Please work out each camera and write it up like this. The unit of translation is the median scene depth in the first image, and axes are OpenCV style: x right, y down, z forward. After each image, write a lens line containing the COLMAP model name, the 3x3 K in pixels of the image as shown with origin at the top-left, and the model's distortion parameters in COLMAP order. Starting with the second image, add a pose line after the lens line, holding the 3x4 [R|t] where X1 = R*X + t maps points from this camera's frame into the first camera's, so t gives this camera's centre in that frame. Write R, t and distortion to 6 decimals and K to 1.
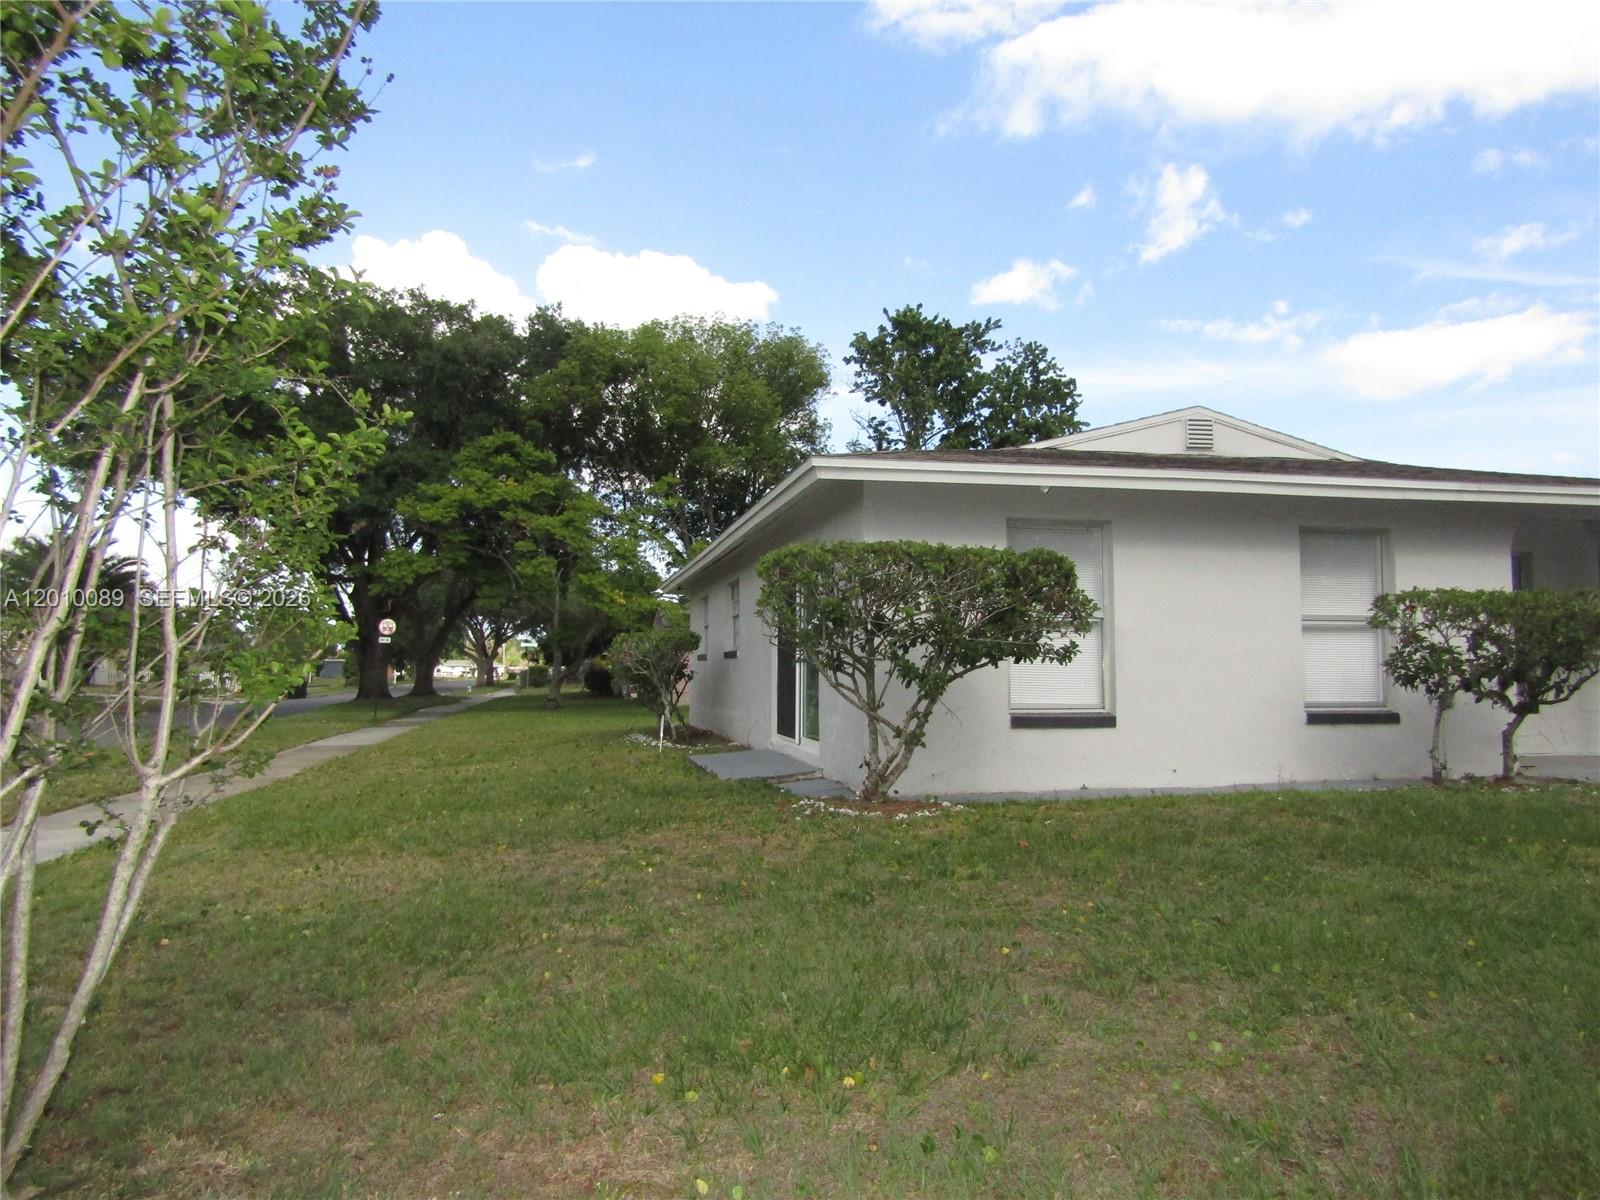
lens RADIAL K [[1147.2, 0, 796.8], [0, 1147.2, 603.4], [0, 0, 1]] dist [0.003558, -0.006917]
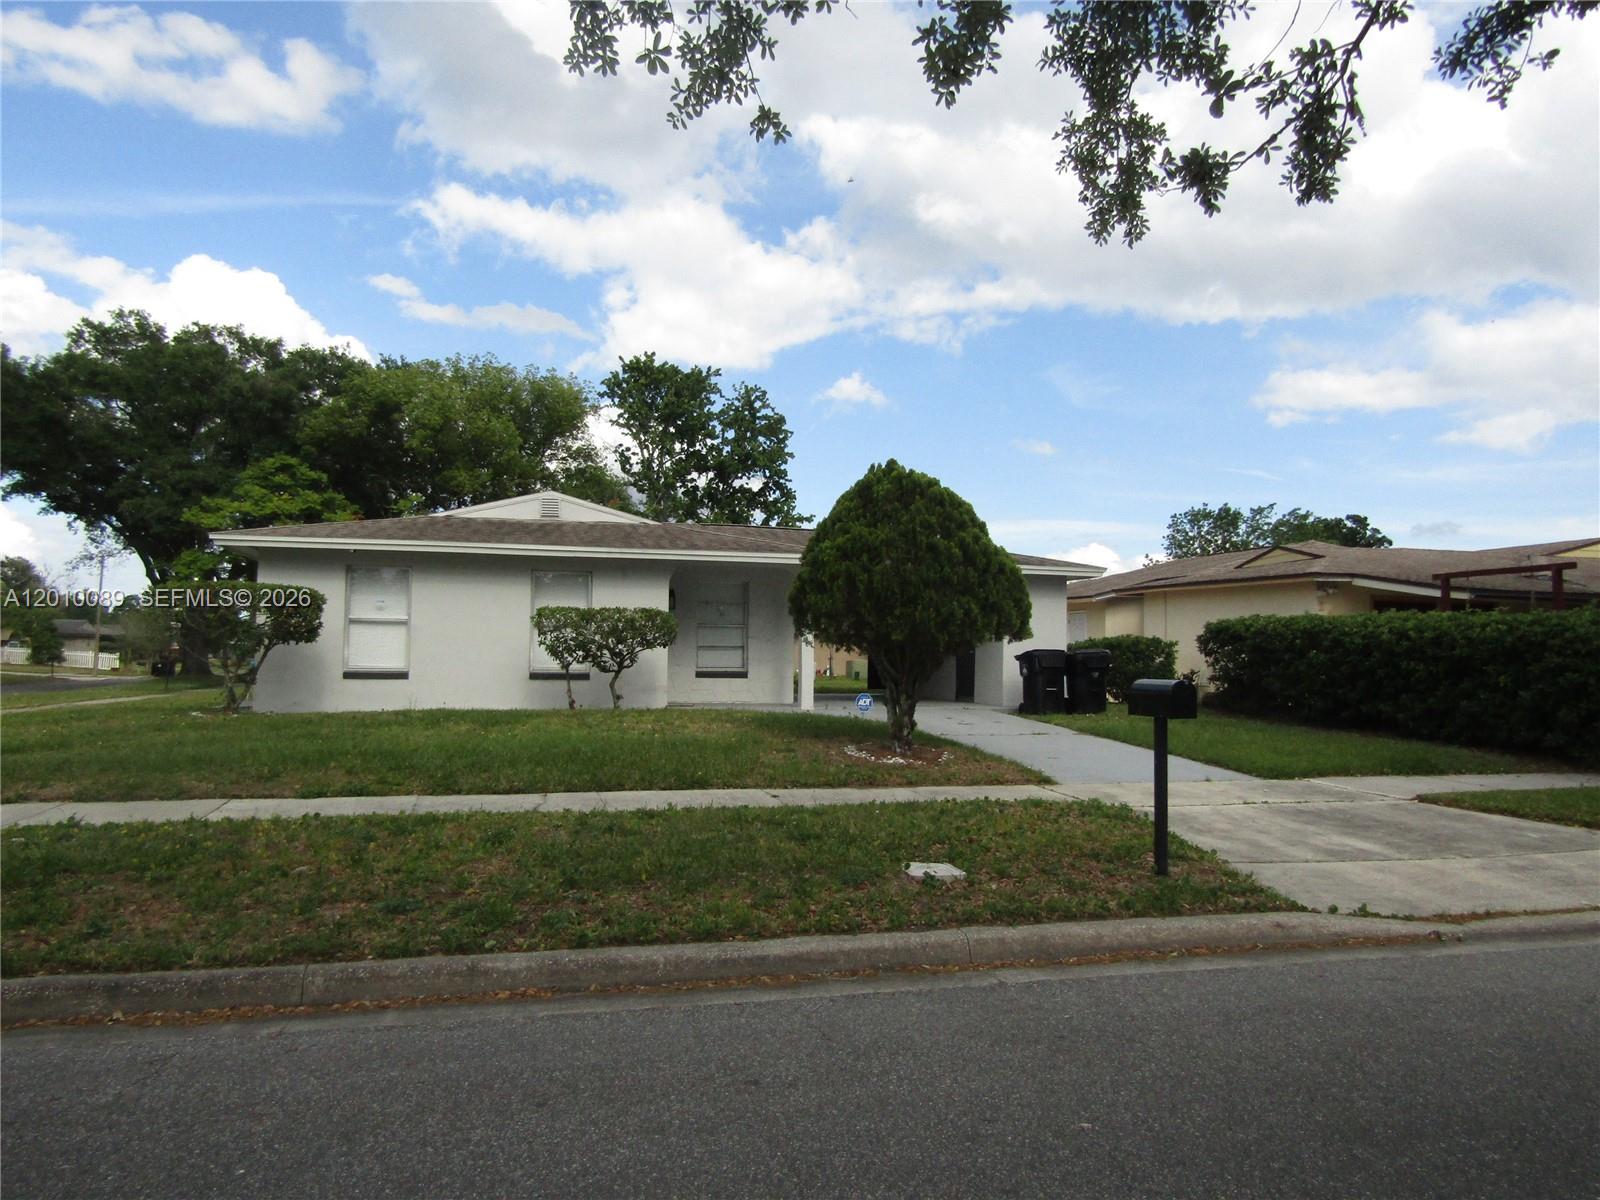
lens RADIAL K [[1147.2, 0, 797.0], [0, 1147.2, 596.2], [0, 0, 1]] dist [0.003558, -0.006917]
pose [[0.998900, 0.016976, 0.043707, 0.241698], [-0.017151, 0.999846, 0.003620, -0.012262], [-0.043639, -0.004365, 0.999038, -0.252443]]
